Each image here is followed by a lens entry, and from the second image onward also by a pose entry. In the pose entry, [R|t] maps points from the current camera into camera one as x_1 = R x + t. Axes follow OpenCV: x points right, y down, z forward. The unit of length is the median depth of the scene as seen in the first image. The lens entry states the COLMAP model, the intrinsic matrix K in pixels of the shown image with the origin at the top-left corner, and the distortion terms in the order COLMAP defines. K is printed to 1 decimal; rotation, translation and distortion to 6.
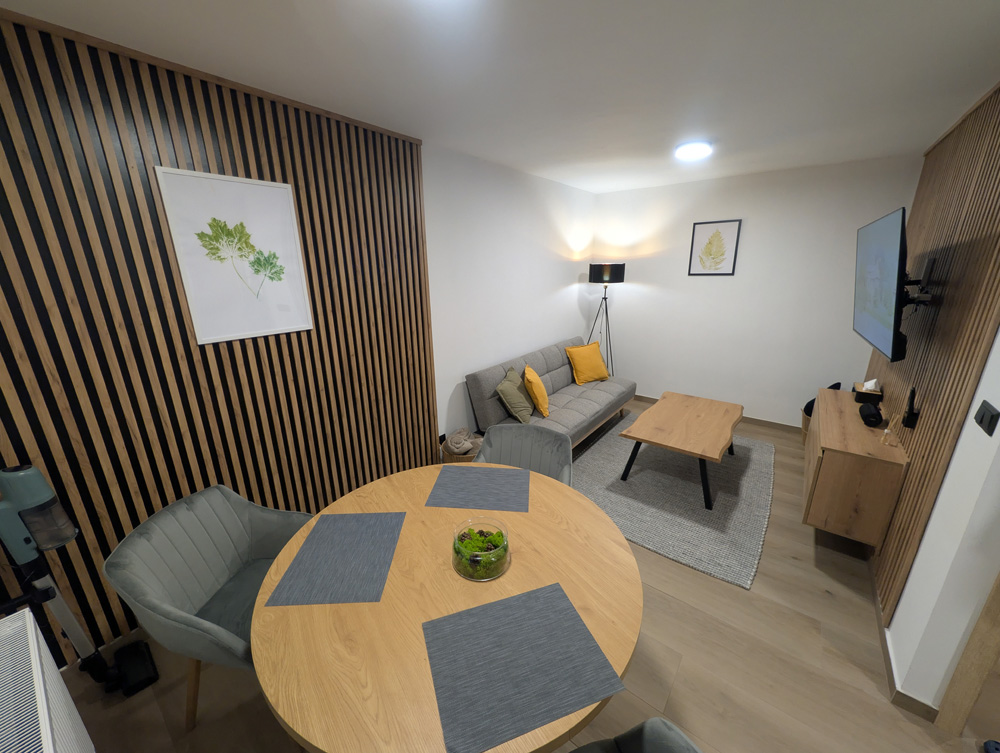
lens RADIAL K [[383.9, 0, 499.7], [0, 383.9, 379.1], [0, 0, 1]] dist [0.001510, 0.000815]
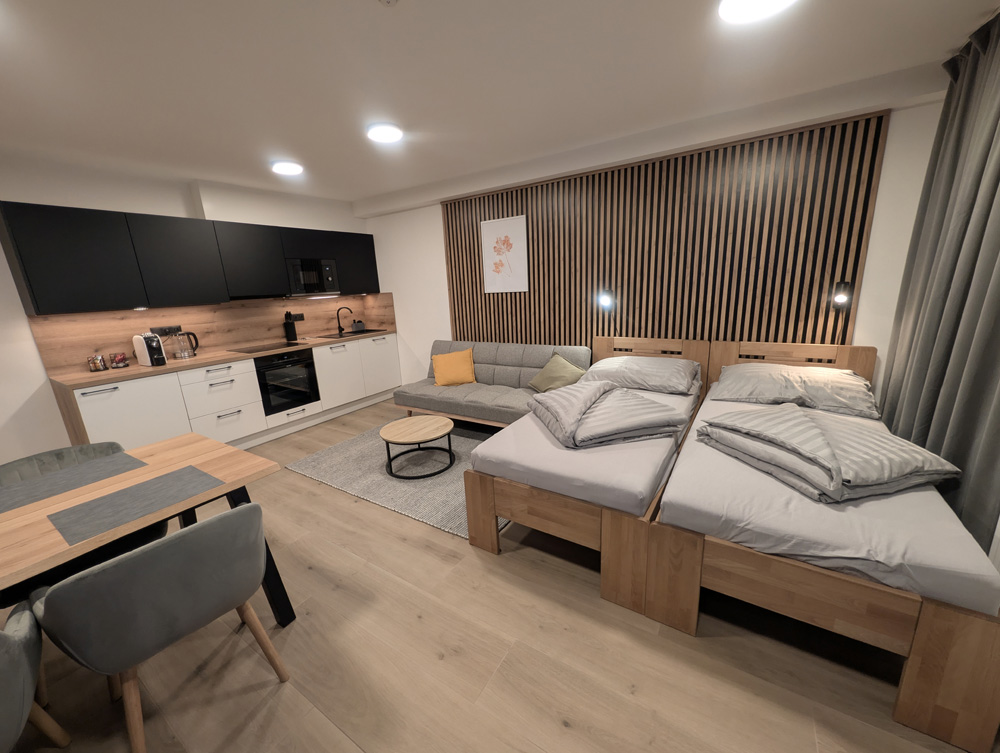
lens RADIAL K [[383.9, 0, 498.5], [0, 383.9, 373.8], [0, 0, 1]] dist [0.001510, 0.000815]
pose [[0.090475, 0.244041, -0.965535, 1.582577], [-0.239162, 0.946464, 0.216811, -0.144013], [0.966755, 0.211303, 0.143997, 0.803066]]
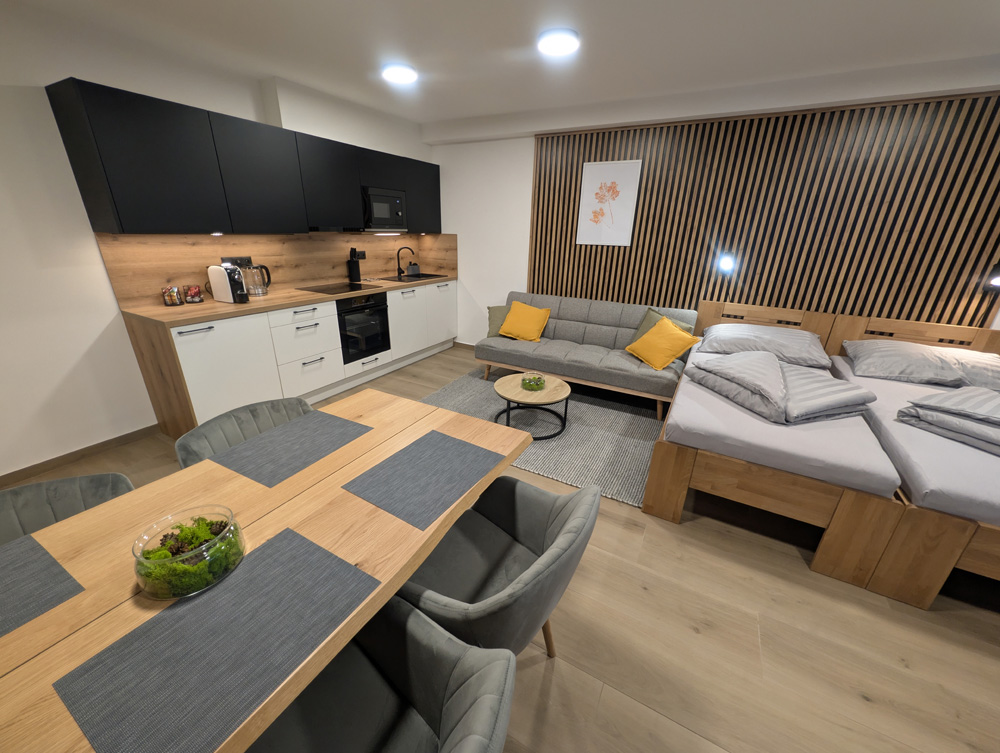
lens RADIAL K [[383.9, 0, 500.1], [0, 383.9, 374.2], [0, 0, 1]] dist [0.001510, 0.000815]
pose [[0.151710, 0.373050, -0.915324, 1.403547], [-0.311122, 0.896994, 0.314013, 0.024963], [0.938183, 0.237139, 0.252147, 0.196446]]
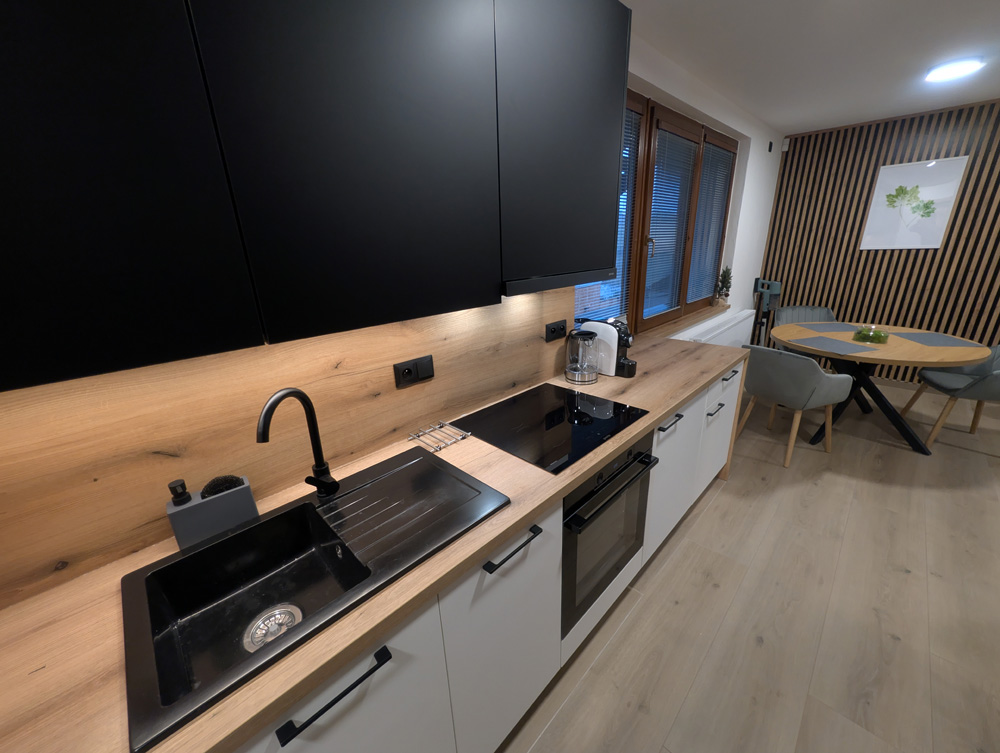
lens RADIAL K [[383.9, 0, 497.1], [0, 383.9, 373.6], [0, 0, 1]] dist [0.001510, 0.000815]
pose [[-0.130844, 0.333330, -0.933687, 1.652587], [-0.252516, 0.899516, 0.356519, 0.269588], [0.958705, 0.282420, -0.033525, -0.655349]]
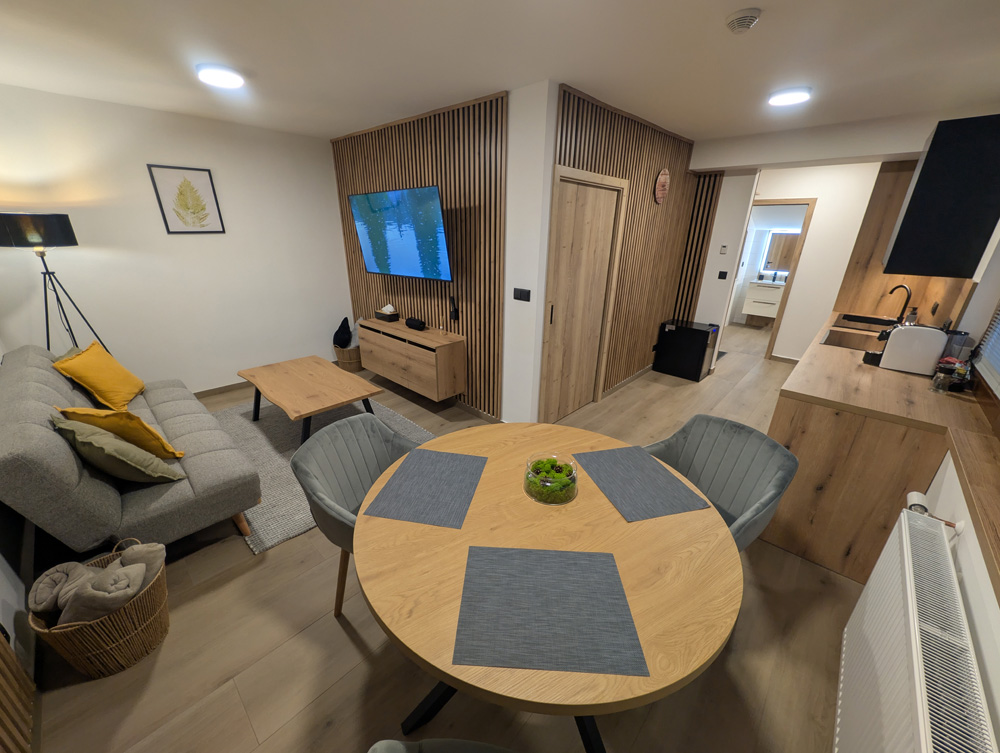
lens RADIAL K [[383.9, 0, 496.6], [0, 383.9, 377.4], [0, 0, 1]] dist [0.001510, 0.000815]
pose [[0.093035, -0.349898, 0.932157, -0.670697], [0.274833, 0.908869, 0.313726, -0.139515], [-0.956980, 0.227001, 0.180720, 0.608701]]
